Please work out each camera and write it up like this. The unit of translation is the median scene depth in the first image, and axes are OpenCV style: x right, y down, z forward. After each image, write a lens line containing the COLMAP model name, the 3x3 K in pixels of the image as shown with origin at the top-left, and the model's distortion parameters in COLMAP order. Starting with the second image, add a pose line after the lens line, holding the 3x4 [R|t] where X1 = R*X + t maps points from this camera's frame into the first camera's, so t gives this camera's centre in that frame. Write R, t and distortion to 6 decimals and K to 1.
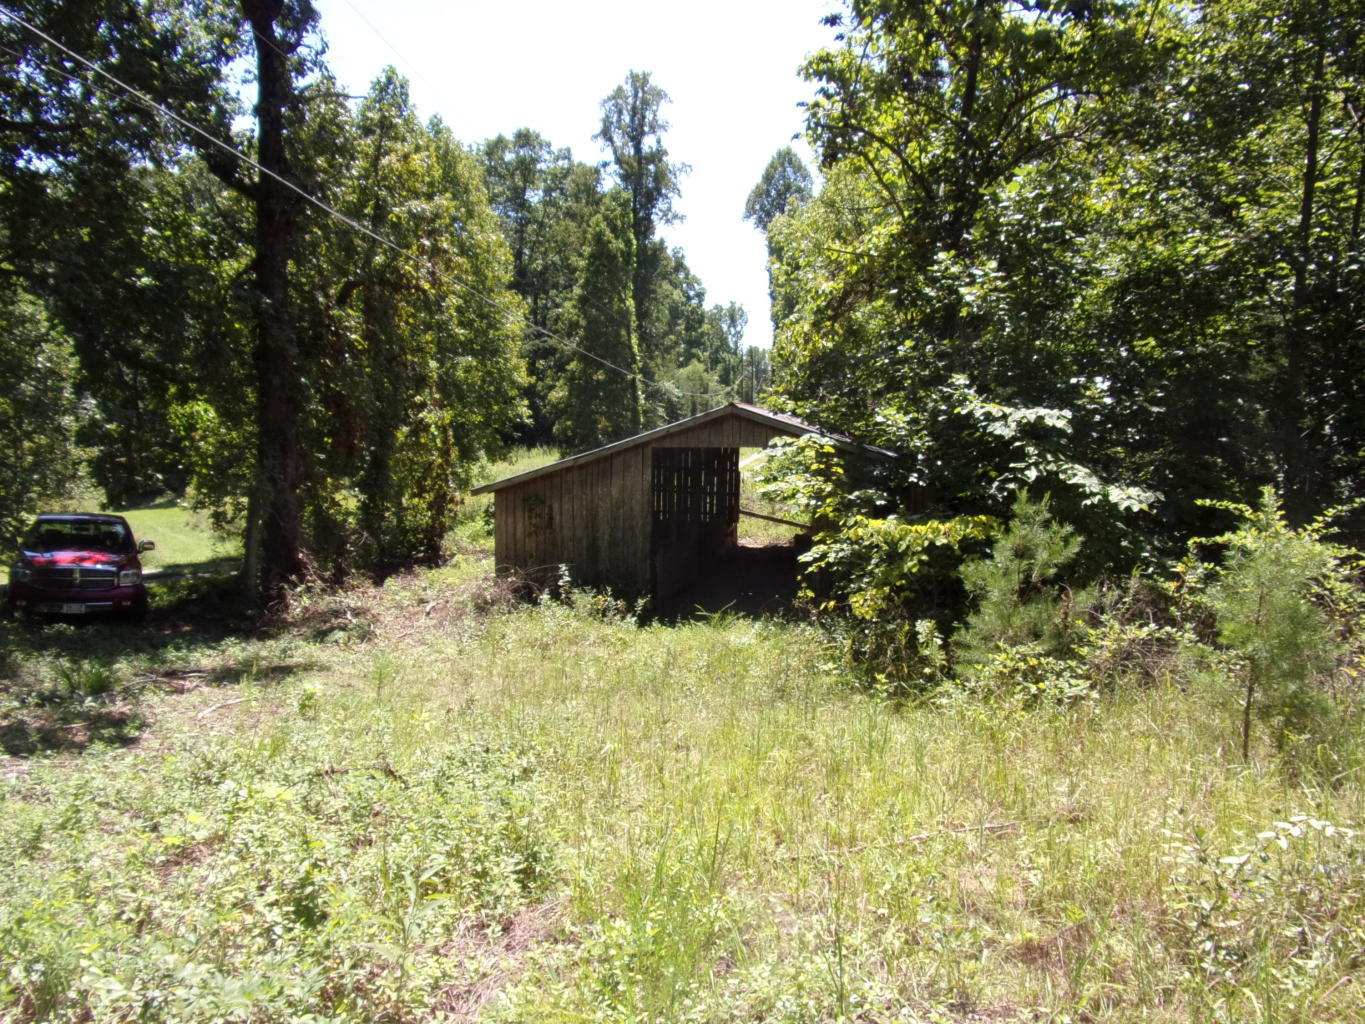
lens RADIAL K [[1096.0, 0, 682.5], [0, 1096.0, 512.0], [0, 0, 1]] dist [0.042813, -0.002259]
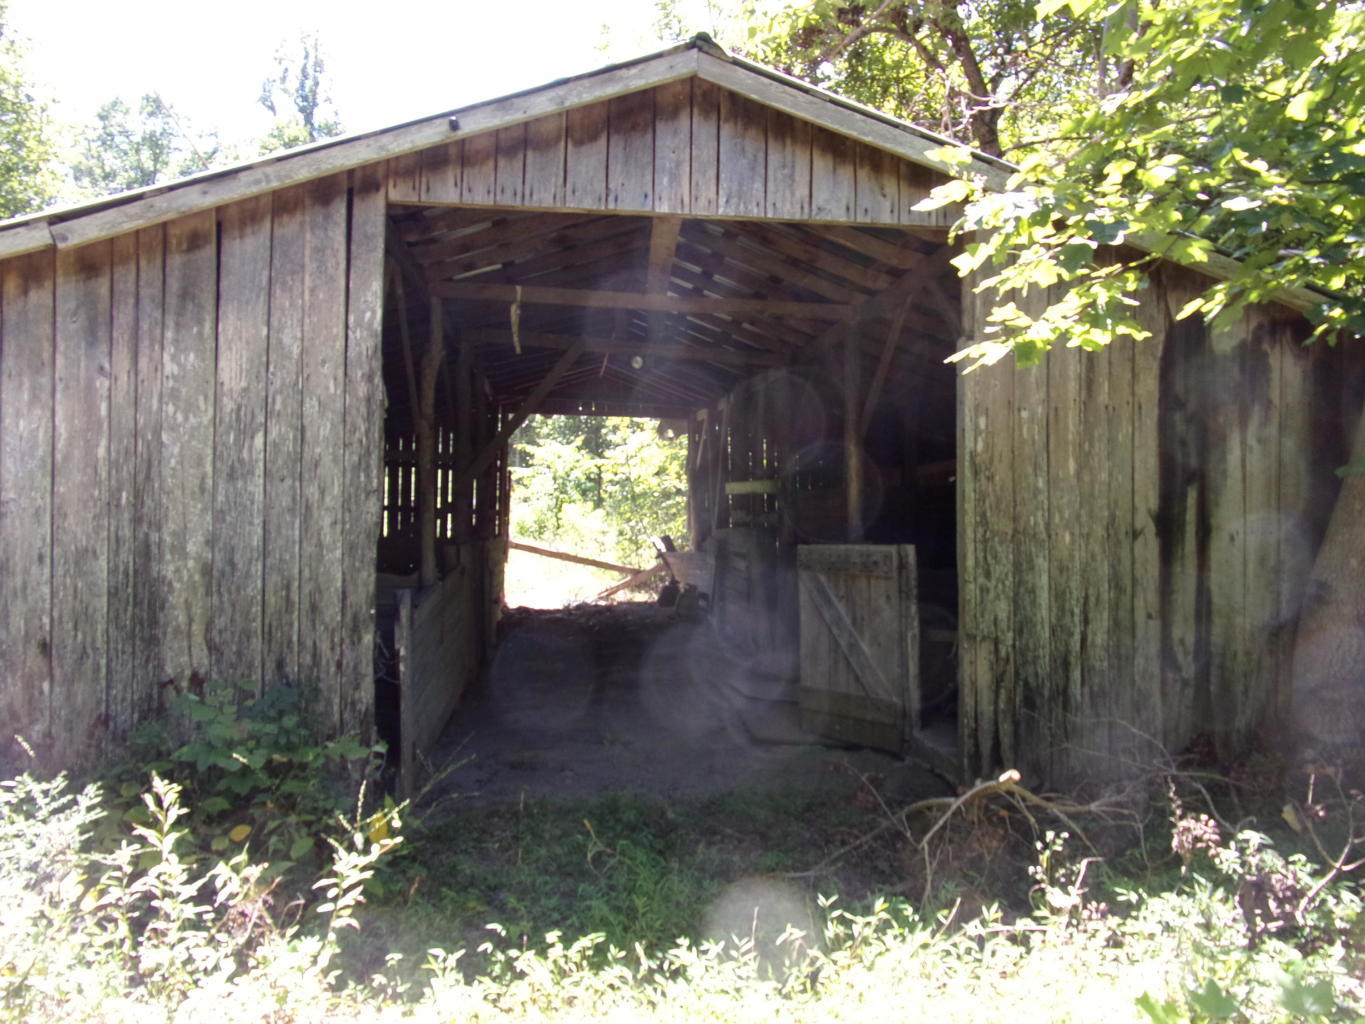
lens RADIAL K [[1058.3, 0, 682.5], [0, 1058.3, 512.0], [0, 0, 1]] dist [0.001709, 0.004414]
pose [[0.955103, -0.001079, 0.296271, -0.056503], [0.023075, 0.997227, -0.070755, 0.059014], [-0.295373, 0.074415, 0.952479, 1.195173]]
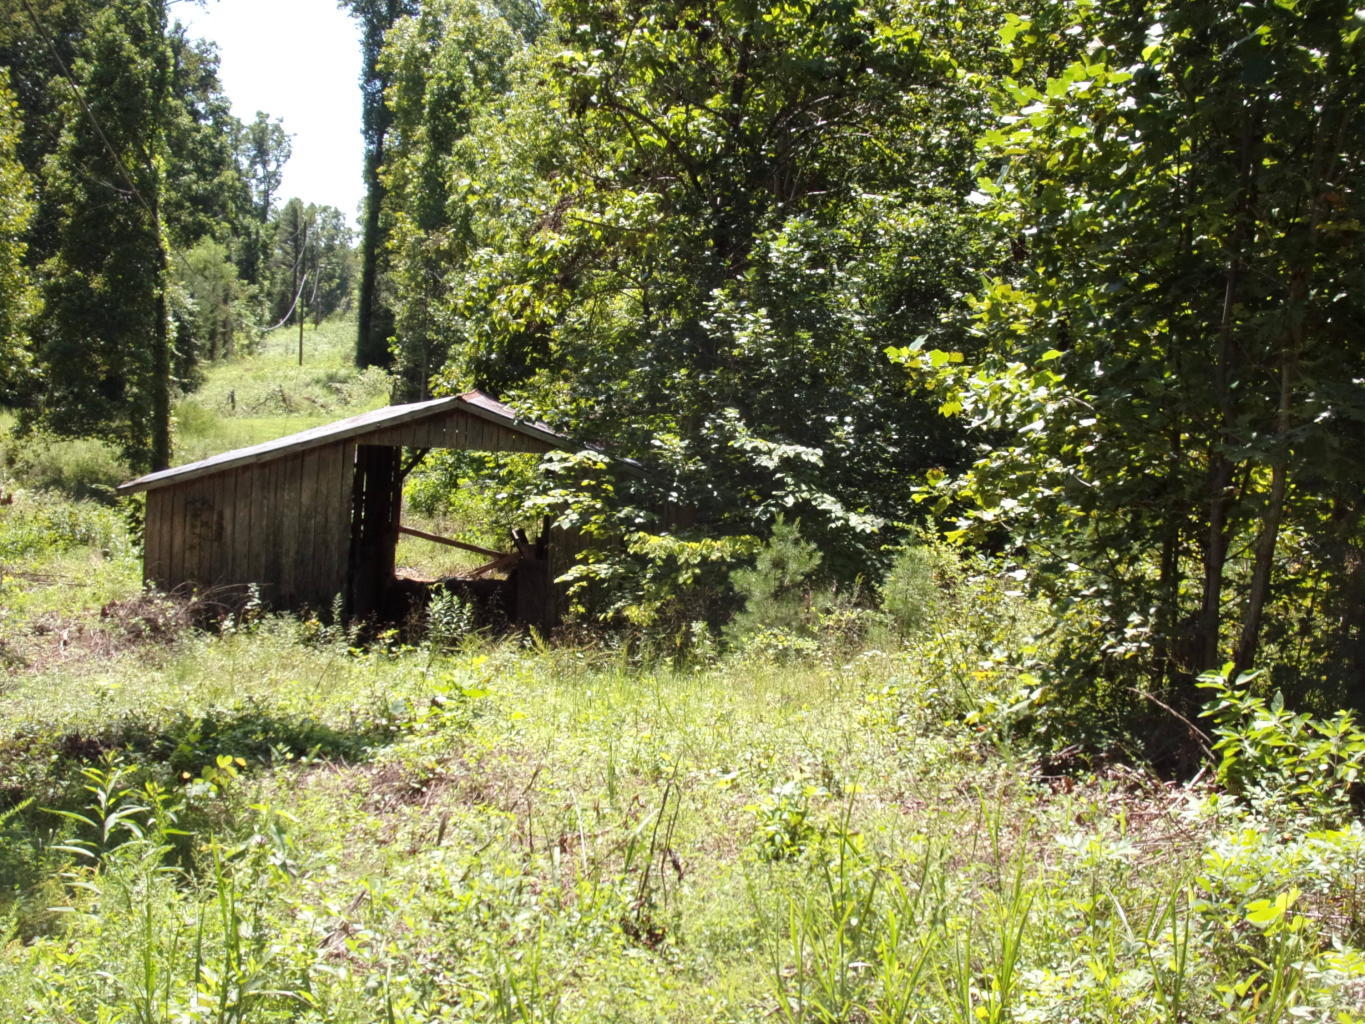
lens RADIAL K [[2369.1, 0, 682.5], [0, 2369.1, 512.0], [0, 0, 1]] dist [0.031418, -0.056222]
pose [[0.968777, 0.033316, 0.245685, -0.363556], [-0.030487, 0.999418, -0.015309, 0.017034], [-0.246052, 0.007341, 0.969229, -1.249032]]
